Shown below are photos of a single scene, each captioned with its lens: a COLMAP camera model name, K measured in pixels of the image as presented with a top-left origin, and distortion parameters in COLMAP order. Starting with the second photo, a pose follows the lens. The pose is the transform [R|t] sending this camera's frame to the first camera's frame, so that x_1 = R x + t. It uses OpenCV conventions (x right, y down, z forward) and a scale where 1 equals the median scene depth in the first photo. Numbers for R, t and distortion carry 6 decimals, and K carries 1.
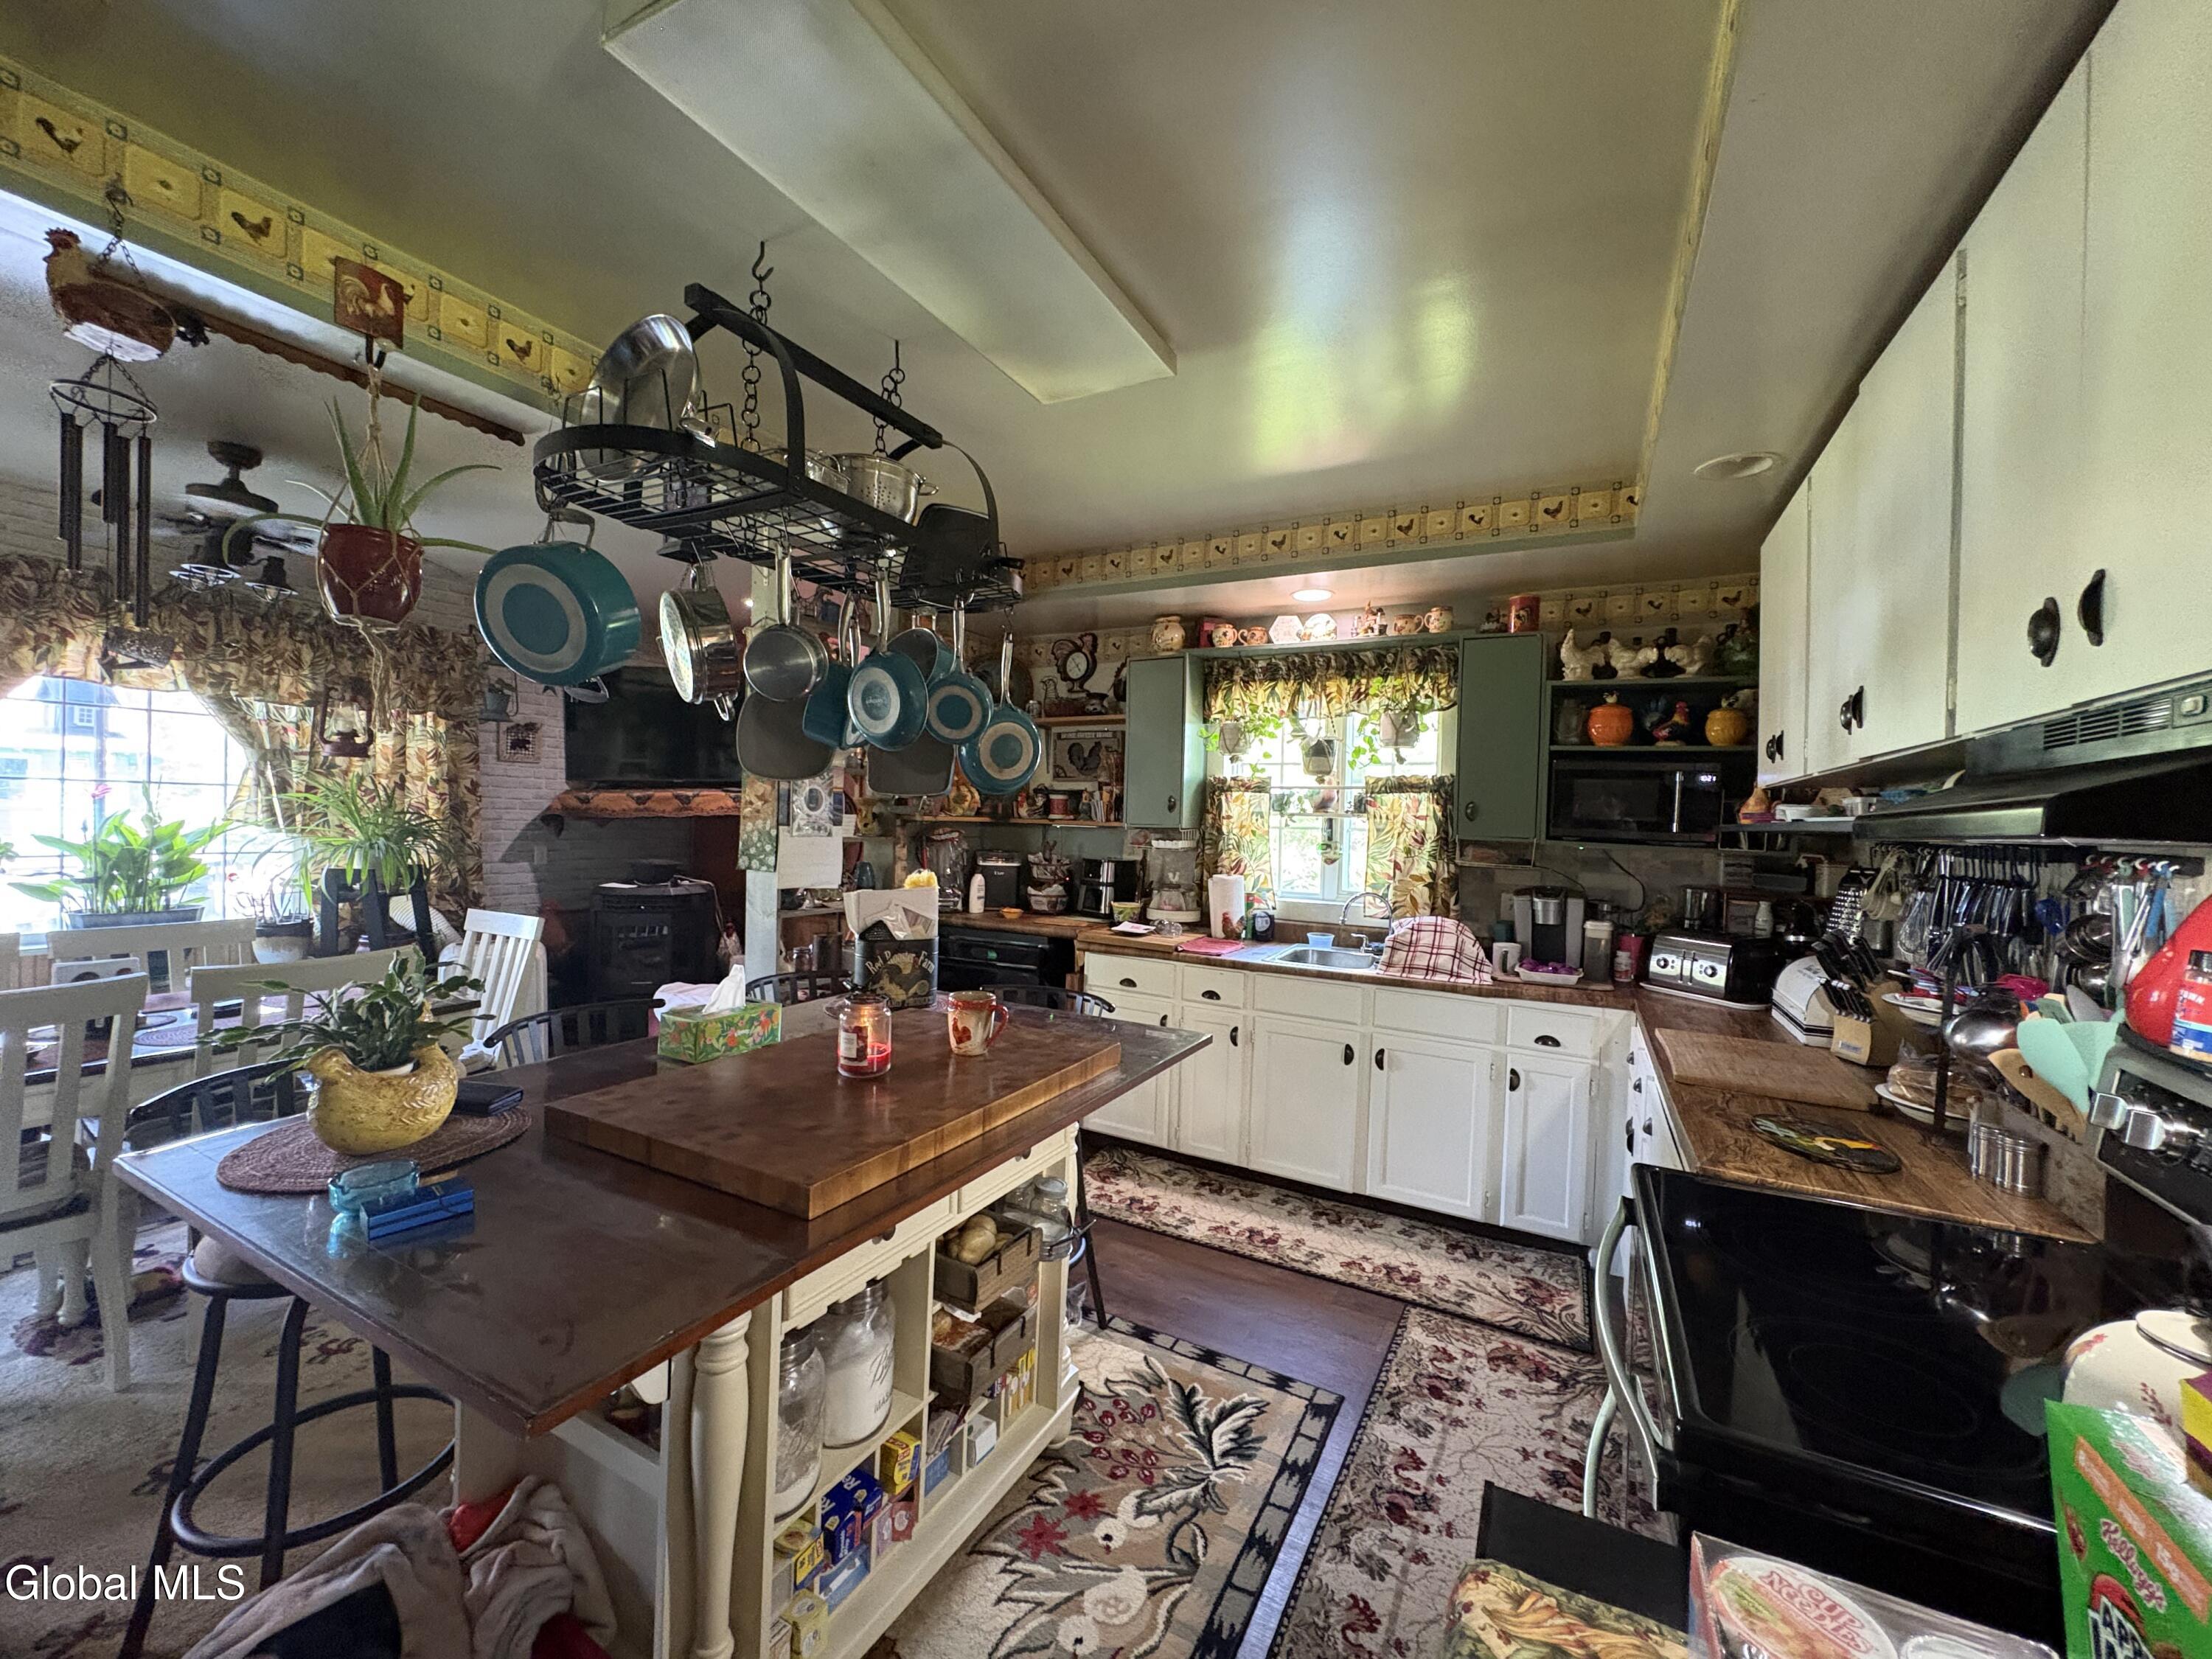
lens RADIAL K [[879.3, 0, 1102.3], [0, 879.3, 831.7], [0, 0, 1]] dist [0.000838, 0.000384]
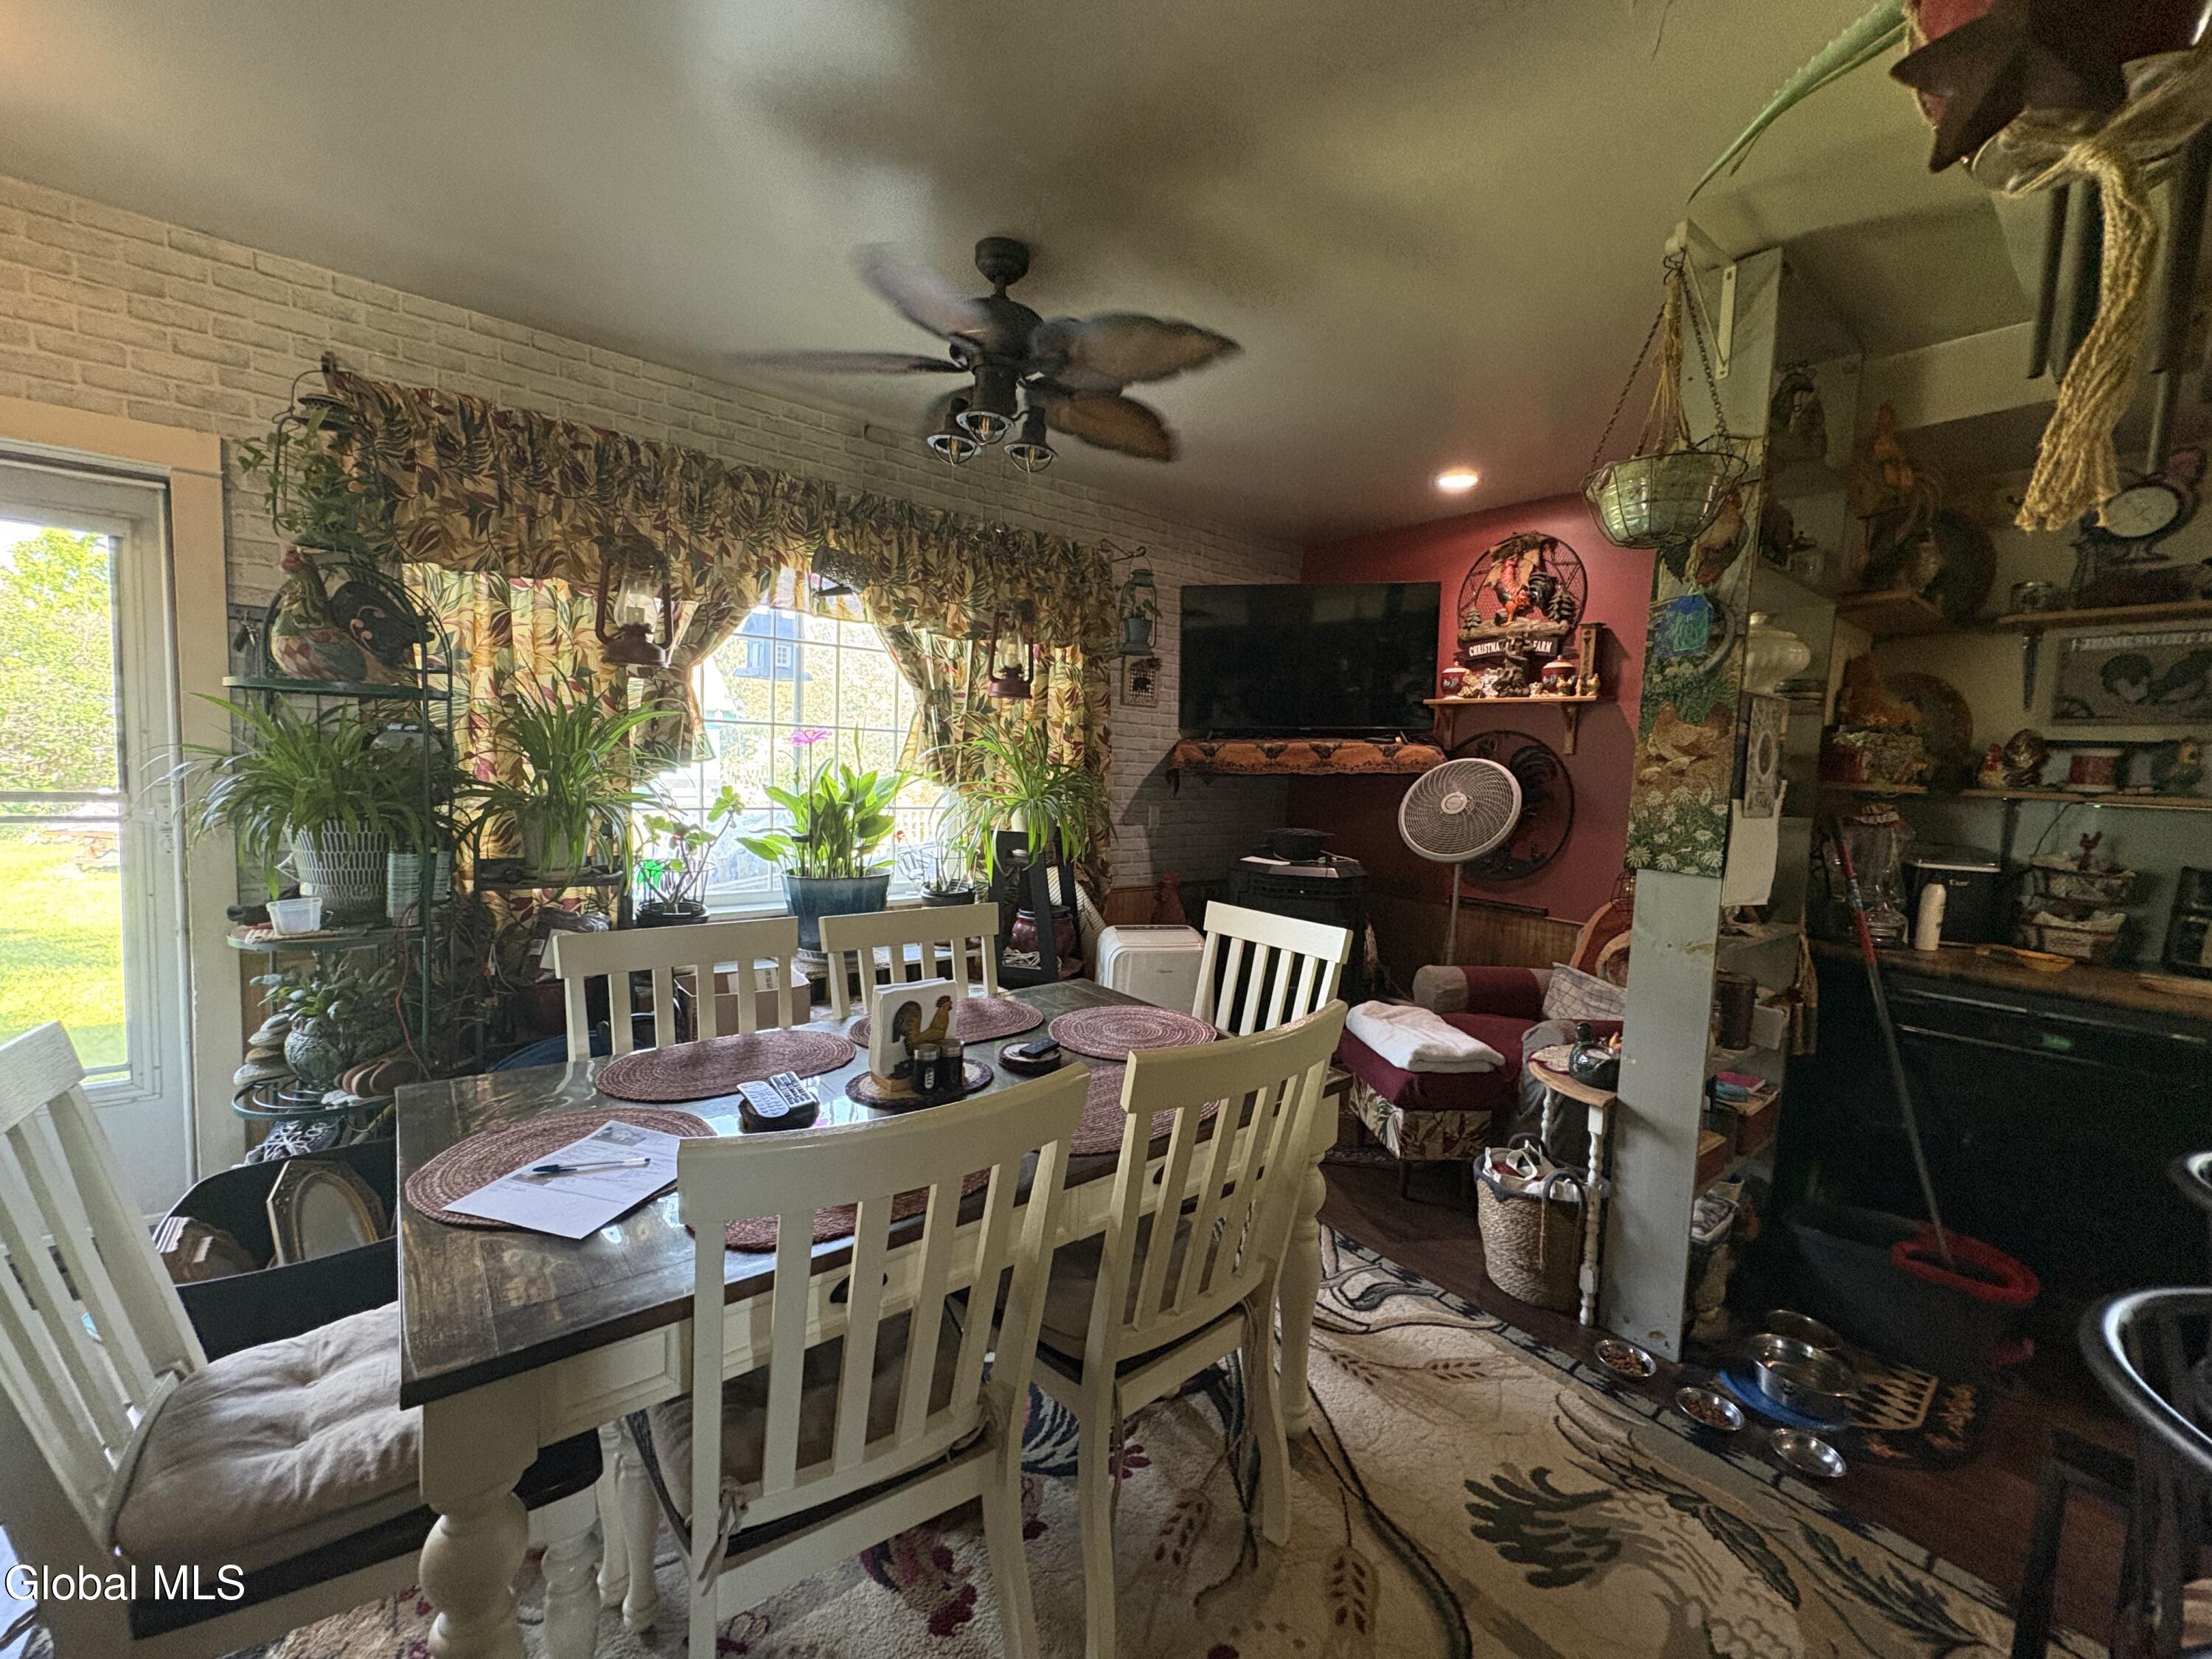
lens RADIAL K [[879.3, 0, 1109.5], [0, 879.3, 829.5], [0, 0, 1]] dist [0.000838, 0.000384]
pose [[0.921349, 0.042221, -0.386437, -0.440631], [-0.023098, 0.998274, 0.053996, -0.007198], [0.388049, -0.040824, 0.920734, 0.259426]]
